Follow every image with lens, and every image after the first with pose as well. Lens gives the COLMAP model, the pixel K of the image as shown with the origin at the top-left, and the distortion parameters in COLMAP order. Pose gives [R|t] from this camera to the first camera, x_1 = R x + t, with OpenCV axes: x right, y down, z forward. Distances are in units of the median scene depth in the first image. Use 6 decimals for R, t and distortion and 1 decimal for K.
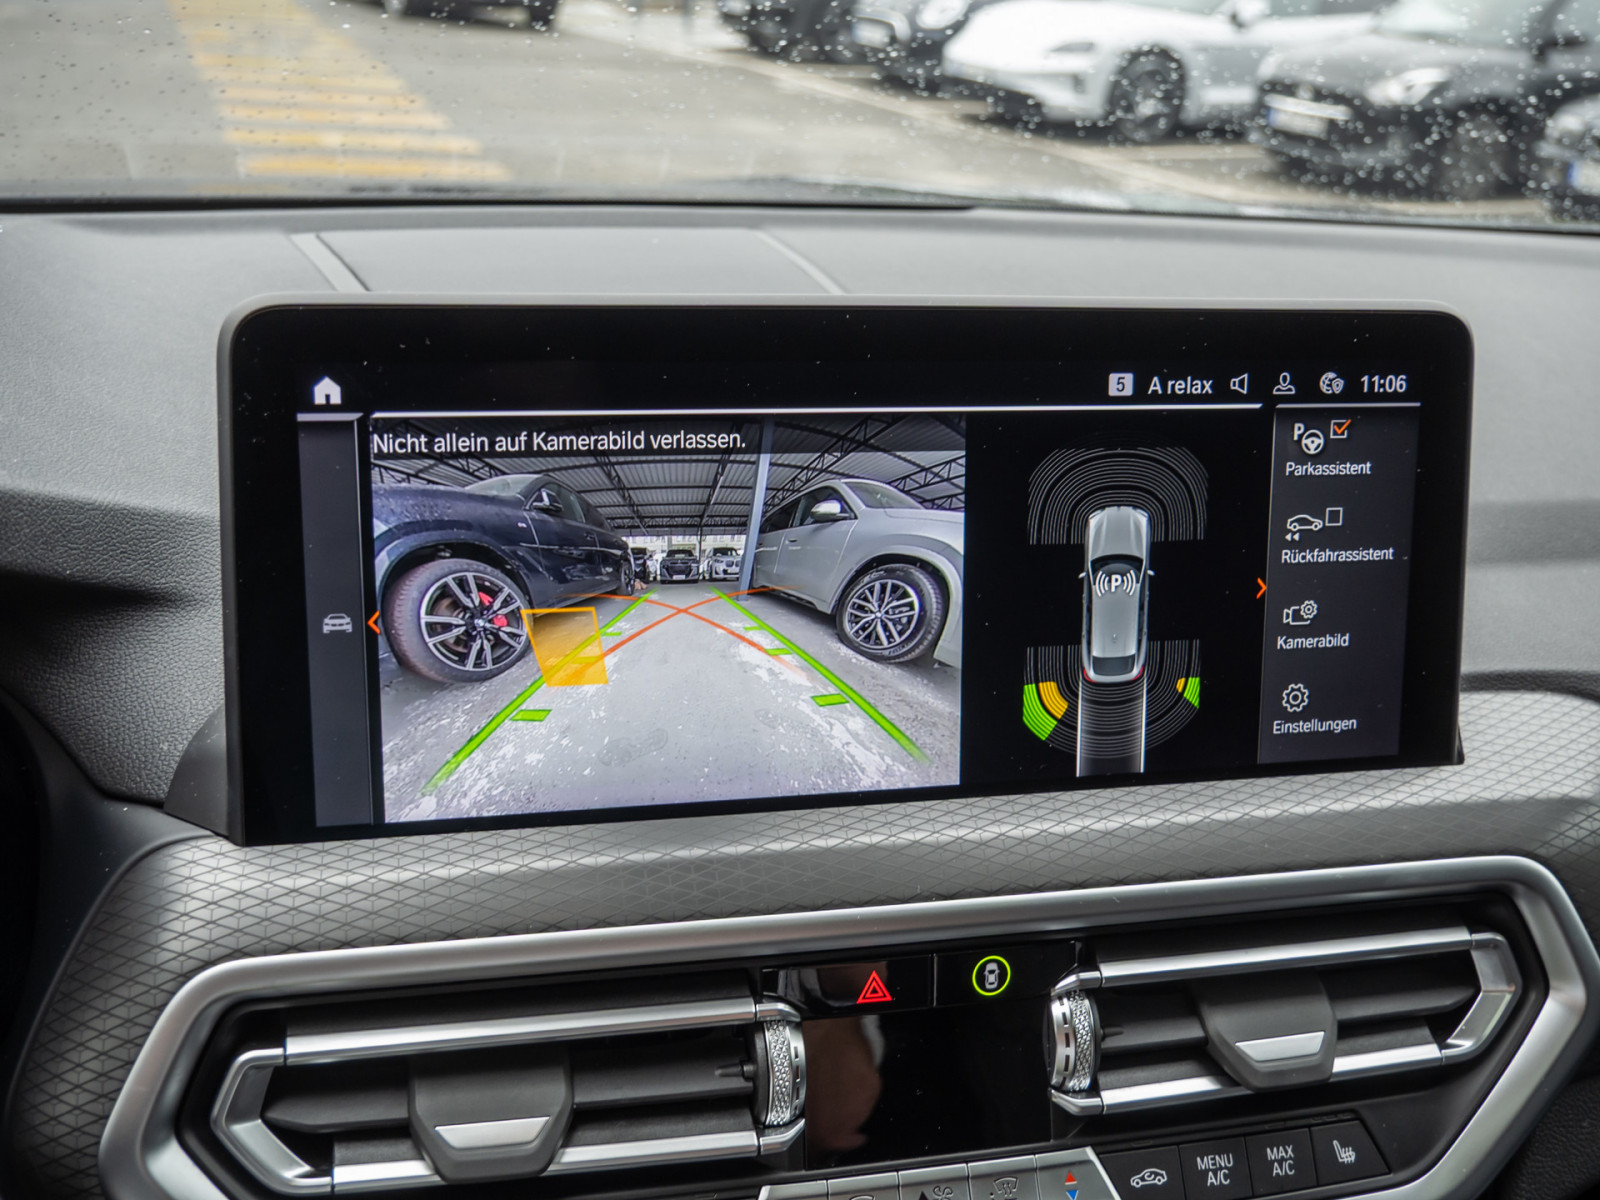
lens RADIAL K [[1722.2, 0, 807.4], [0, 1722.2, 623.4], [0, 0, 1]] dist [-0.002895, 0.000000]
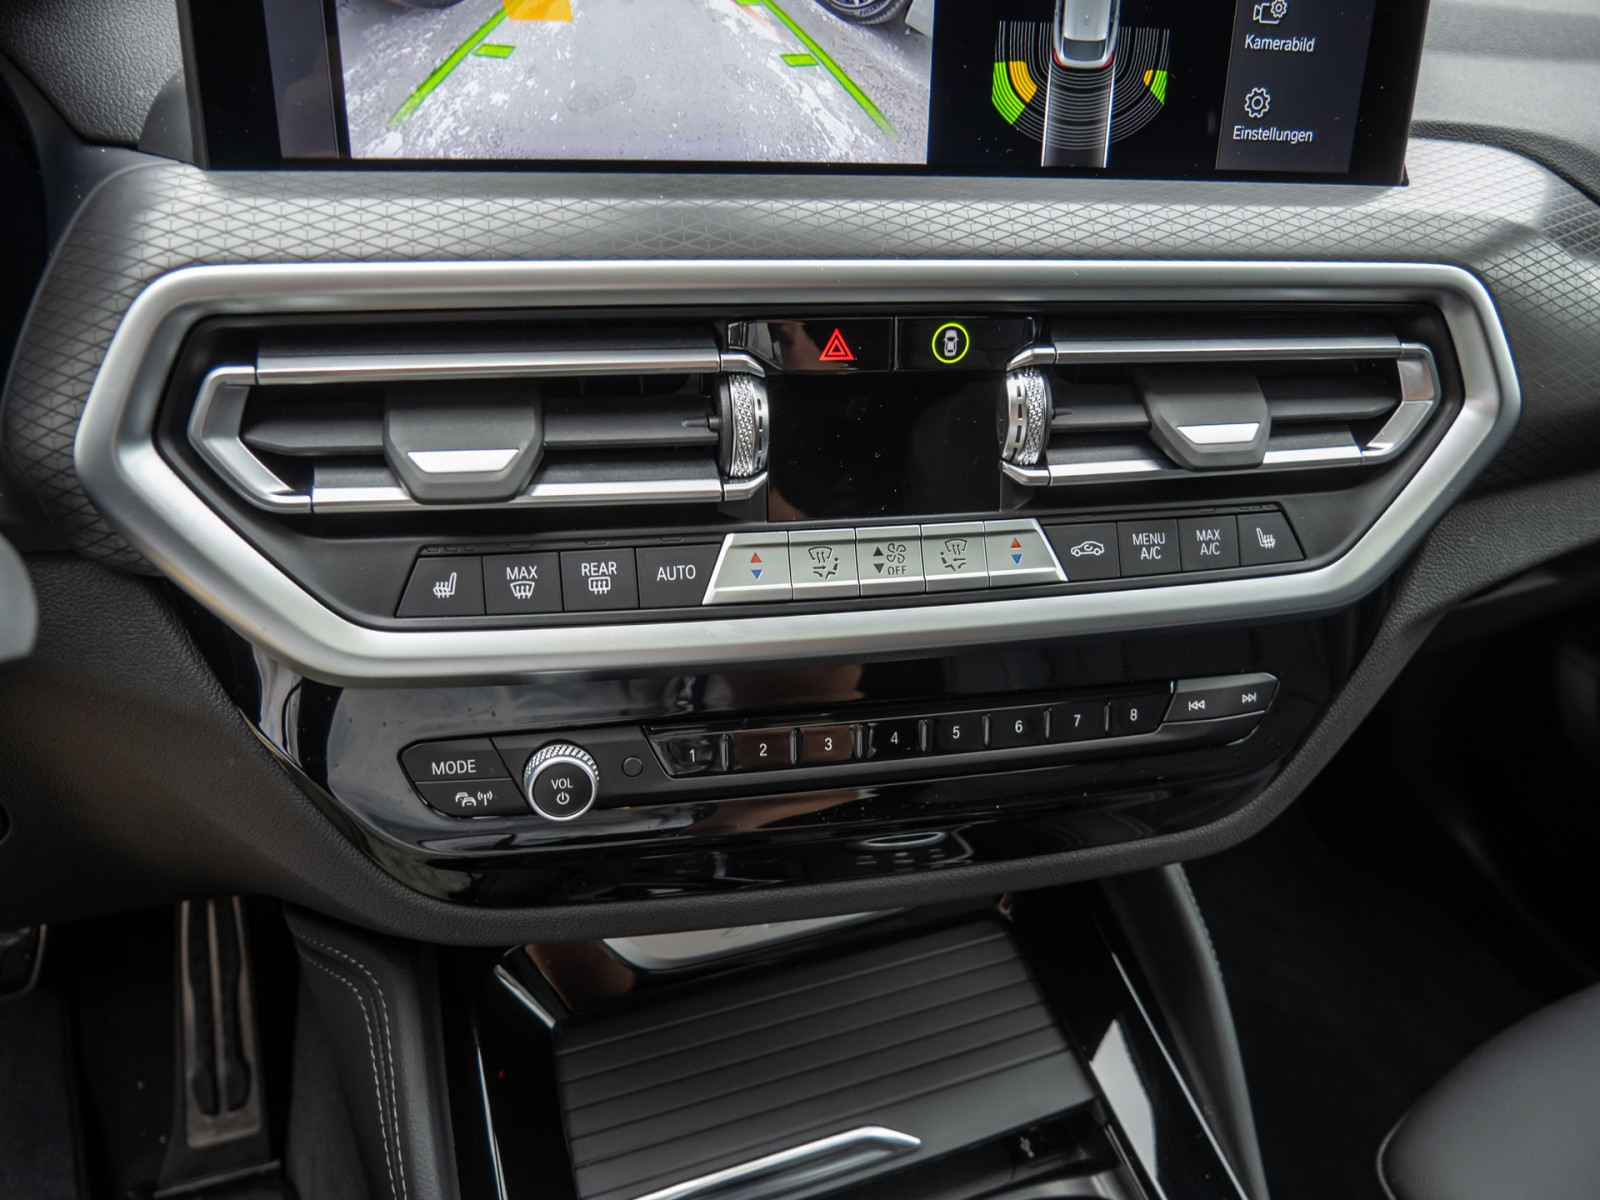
lens RADIAL K [[1215.0, 0, 795.0], [0, 1215.0, 622.1], [0, 0, 1]] dist [-0.042110, 0.018186]
pose [[0.999648, 0.021005, -0.016220, 0.028100], [-0.017070, 0.976887, 0.213073, 0.210634], [0.020320, -0.212721, 0.976902, 0.245184]]
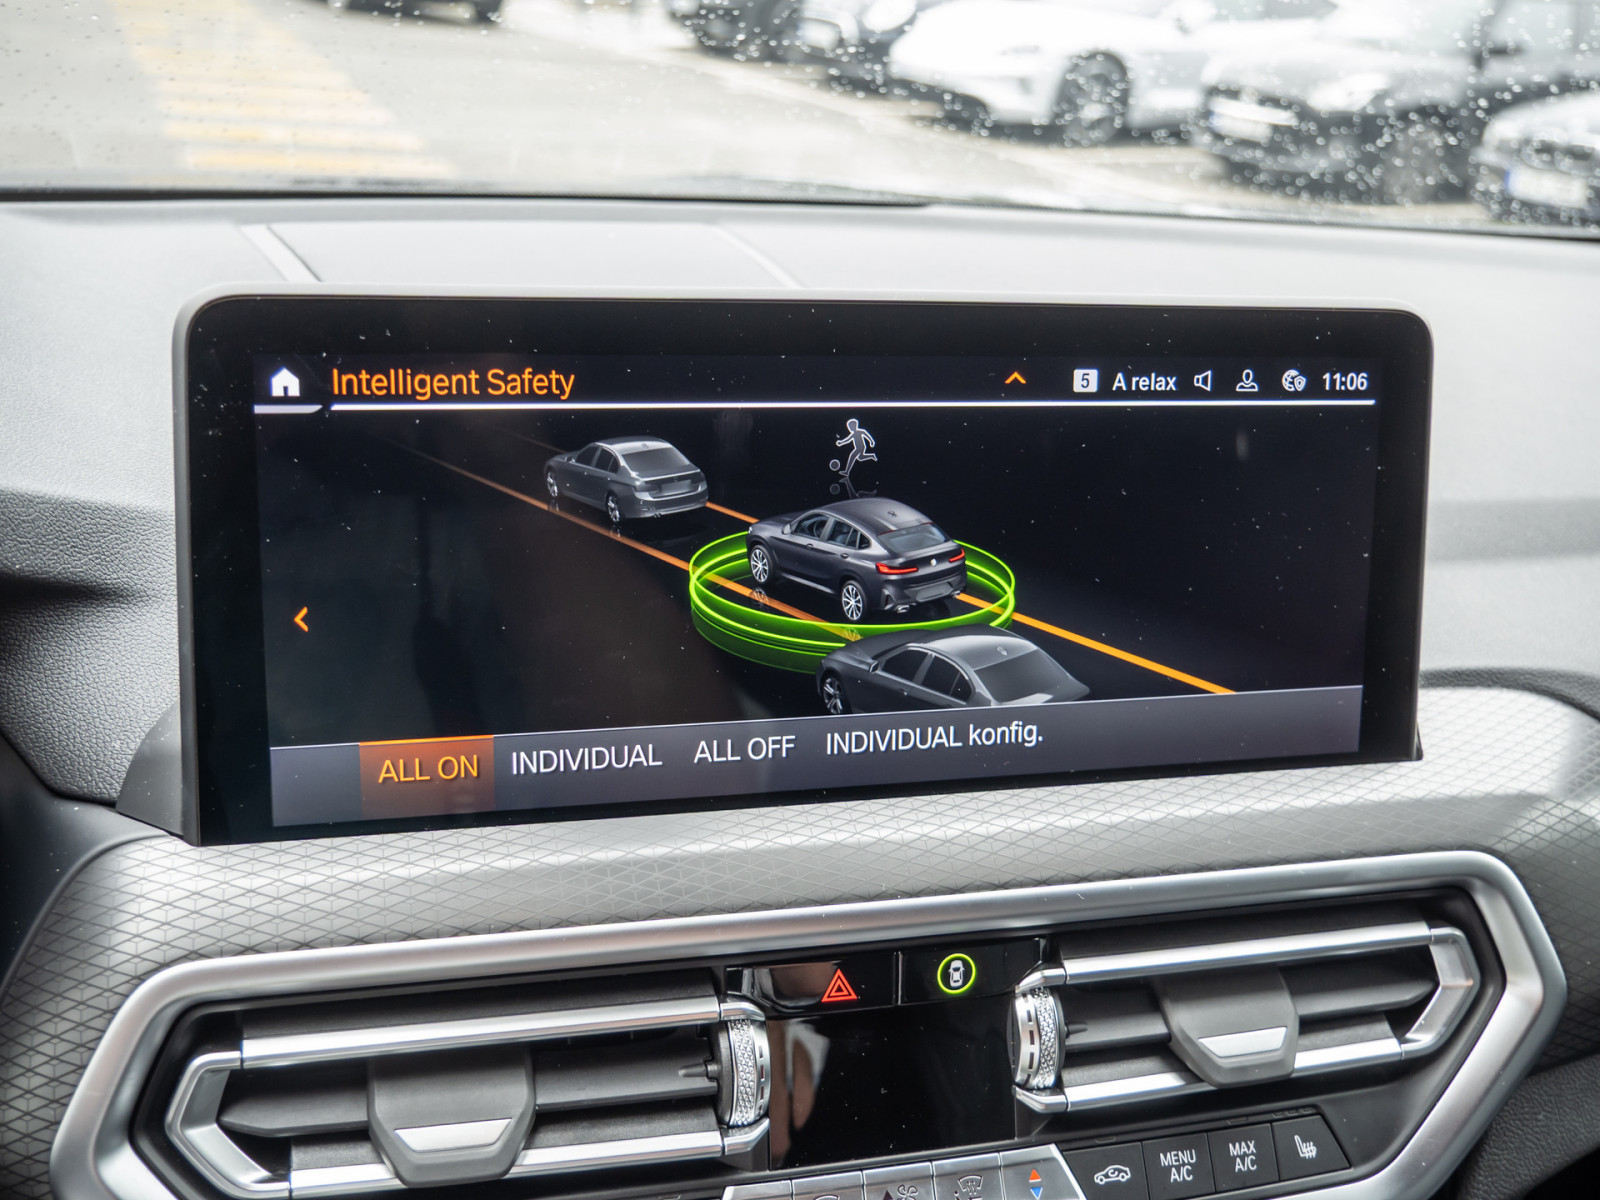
lens RADIAL K [[1722.2, 0, 809.1], [0, 1722.2, 625.2], [0, 0, 1]] dist [-0.002895, 0.000000]
pose [[0.999488, 0.000498, 0.031987, -0.010031], [-0.000539, 0.999999, 0.001264, 0.001932], [-0.031986, -0.001280, 0.999487, 0.006939]]
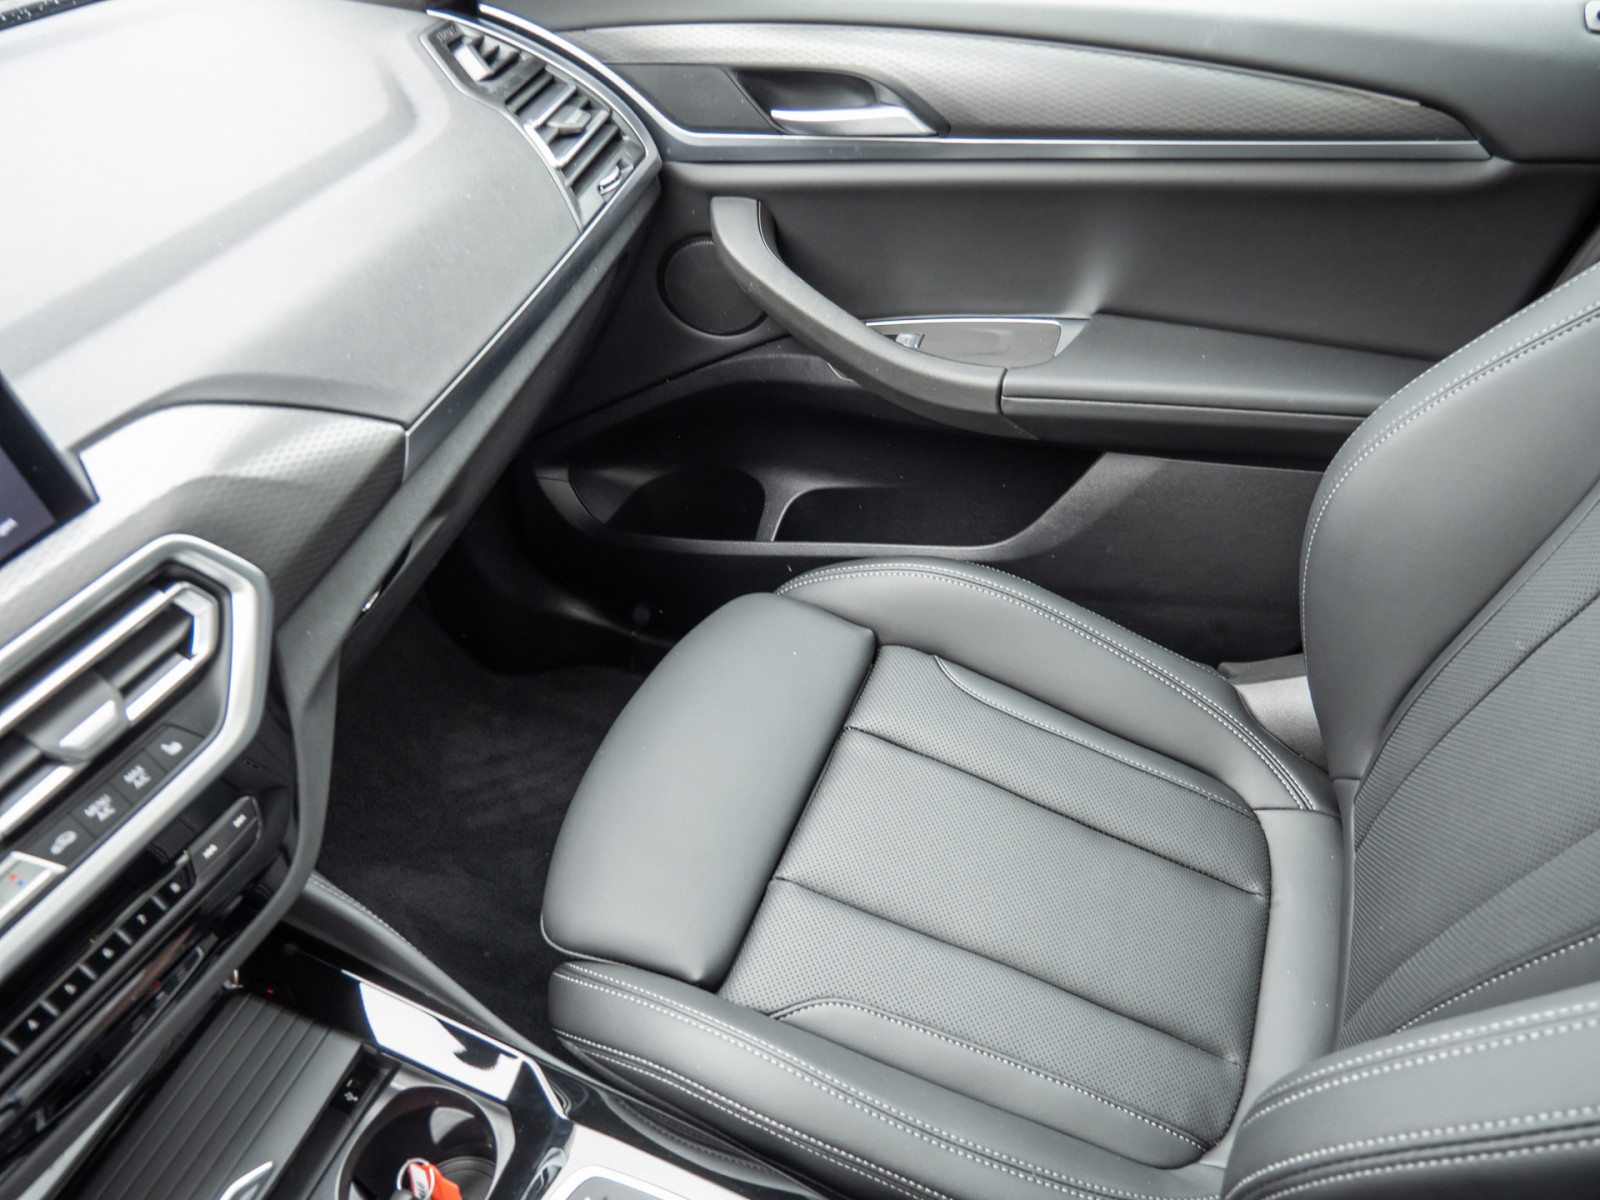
lens RADIAL K [[1162.0, 0, 805.7], [0, 1162.0, 612.7], [0, 0, 1]] dist [-0.056819, 0.017351]
pose [[0.670660, -0.572440, 0.471728, 0.289600], [0.365961, 0.808517, 0.460840, -0.086664], [-0.645203, -0.136433, 0.751730, -0.217131]]
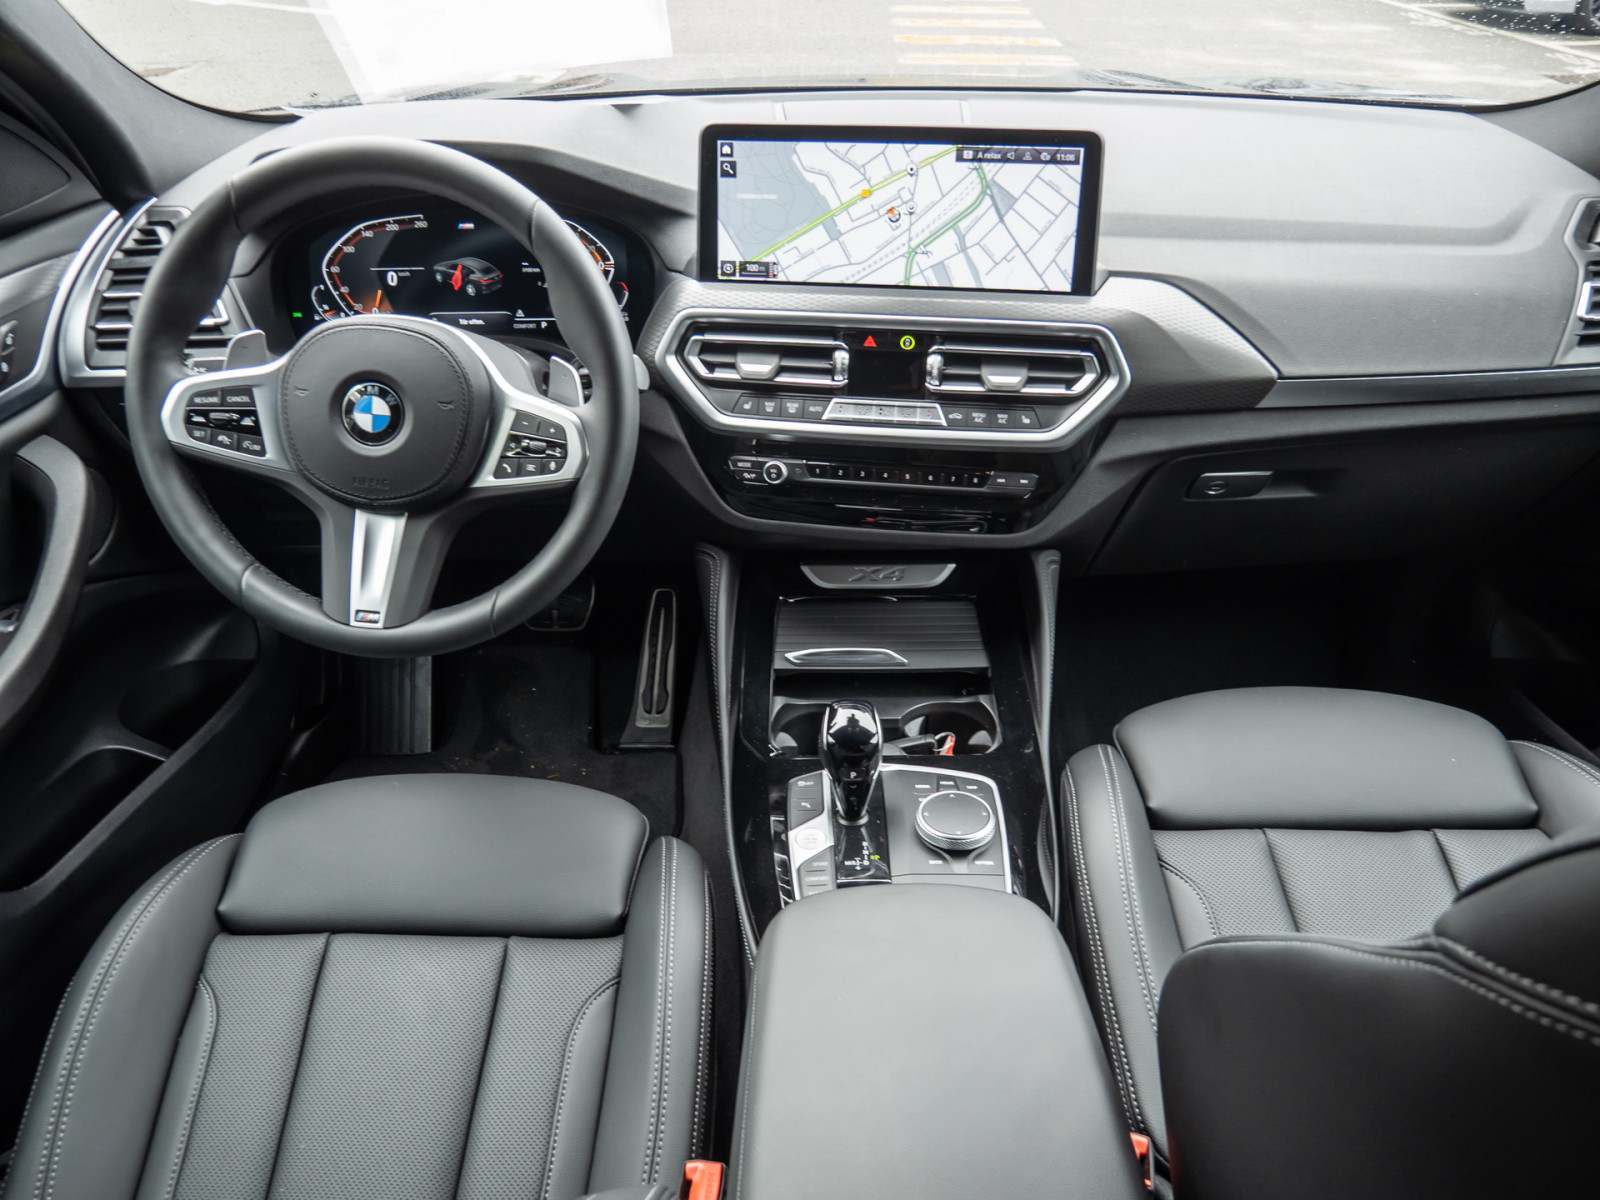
lens RADIAL K [[1162.0, 0, 814.1], [0, 1162.0, 624.5], [0, 0, 1]] dist [-0.056819, 0.017351]
pose [[0.926239, 0.153216, -0.344392, 0.761967], [-0.081002, 0.973222, 0.215122, 0.261276], [0.368130, -0.171358, 0.913847, -1.130313]]
